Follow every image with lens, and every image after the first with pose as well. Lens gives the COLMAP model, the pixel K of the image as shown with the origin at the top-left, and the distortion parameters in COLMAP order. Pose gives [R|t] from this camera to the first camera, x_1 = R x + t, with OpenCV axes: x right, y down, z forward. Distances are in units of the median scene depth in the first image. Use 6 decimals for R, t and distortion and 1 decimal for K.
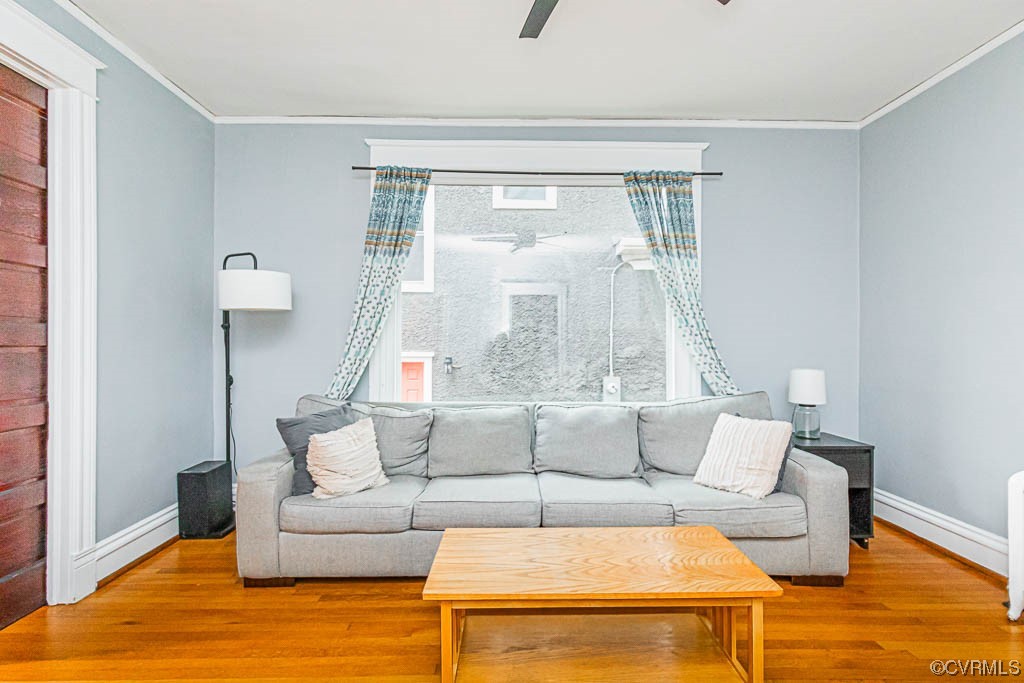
lens RADIAL K [[496.7, 0, 563.8], [0, 496.7, 341.2], [0, 0, 1]] dist [0.000170, -0.000425]
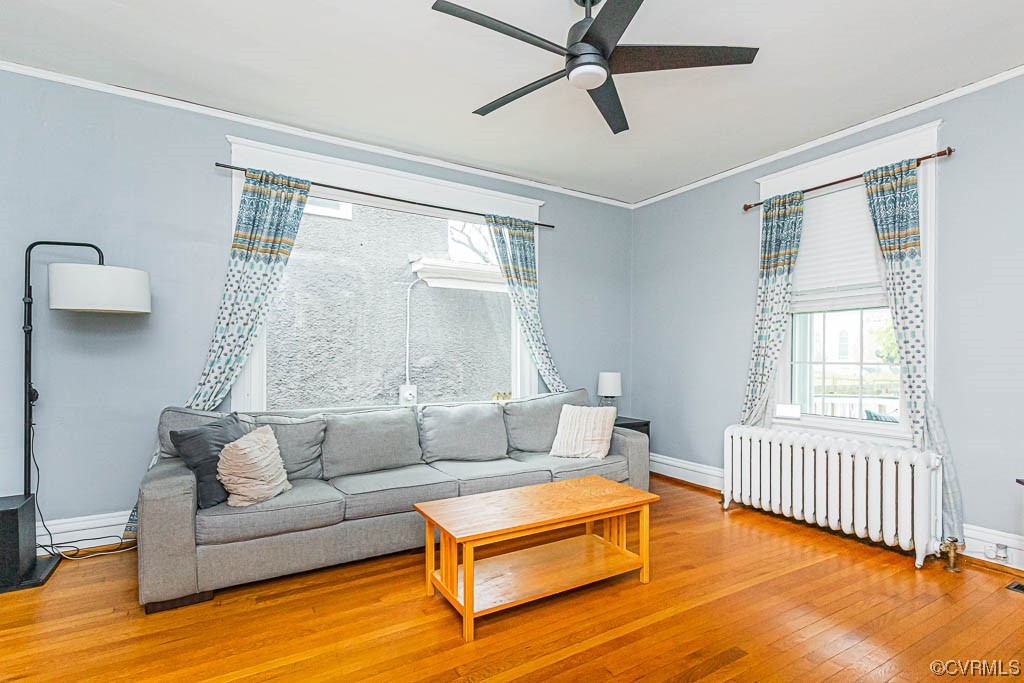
lens RADIAL K [[480.5, 0, 558.7], [0, 480.5, 355.8], [0, 0, 1]] dist [0.002750, -0.000082]
pose [[0.857701, 0.005365, 0.514121, -0.345986], [-0.008331, 0.999959, 0.003464, 0.004777], [-0.514081, -0.007254, 0.857711, -0.119967]]
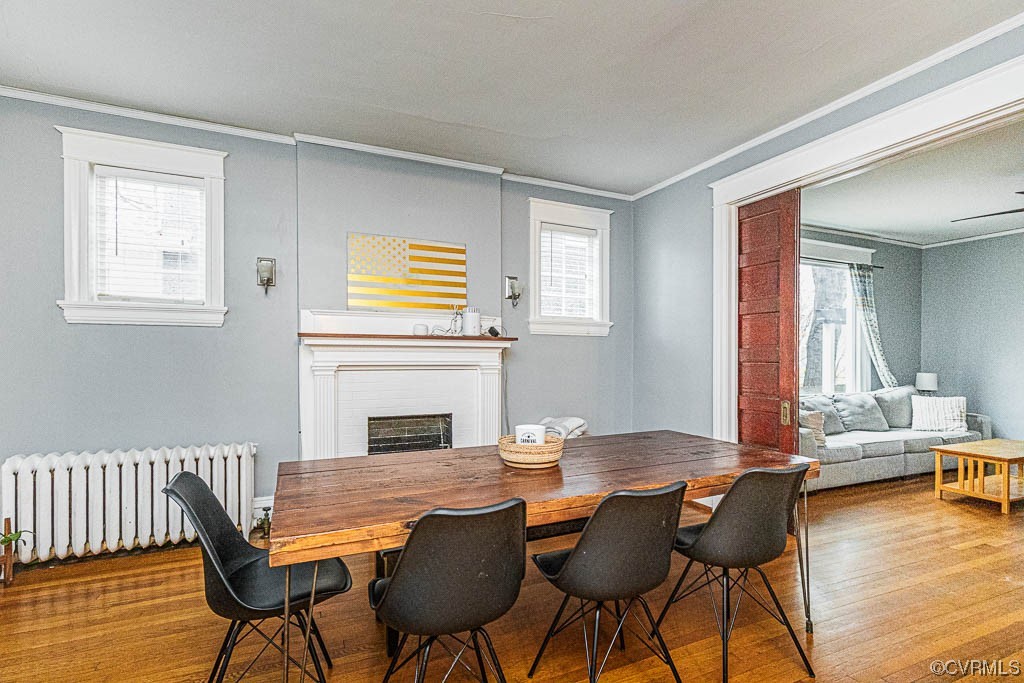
lens RADIAL K [[485.7, 0, 513.0], [0, 485.7, 362.0], [0, 0, 1]] dist [0.000809, -0.000336]
pose [[0.922060, 0.001179, 0.387045, -1.713480], [-0.004461, 0.999961, 0.007583, 0.005939], [-0.387021, -0.008718, 0.922030, -0.140013]]
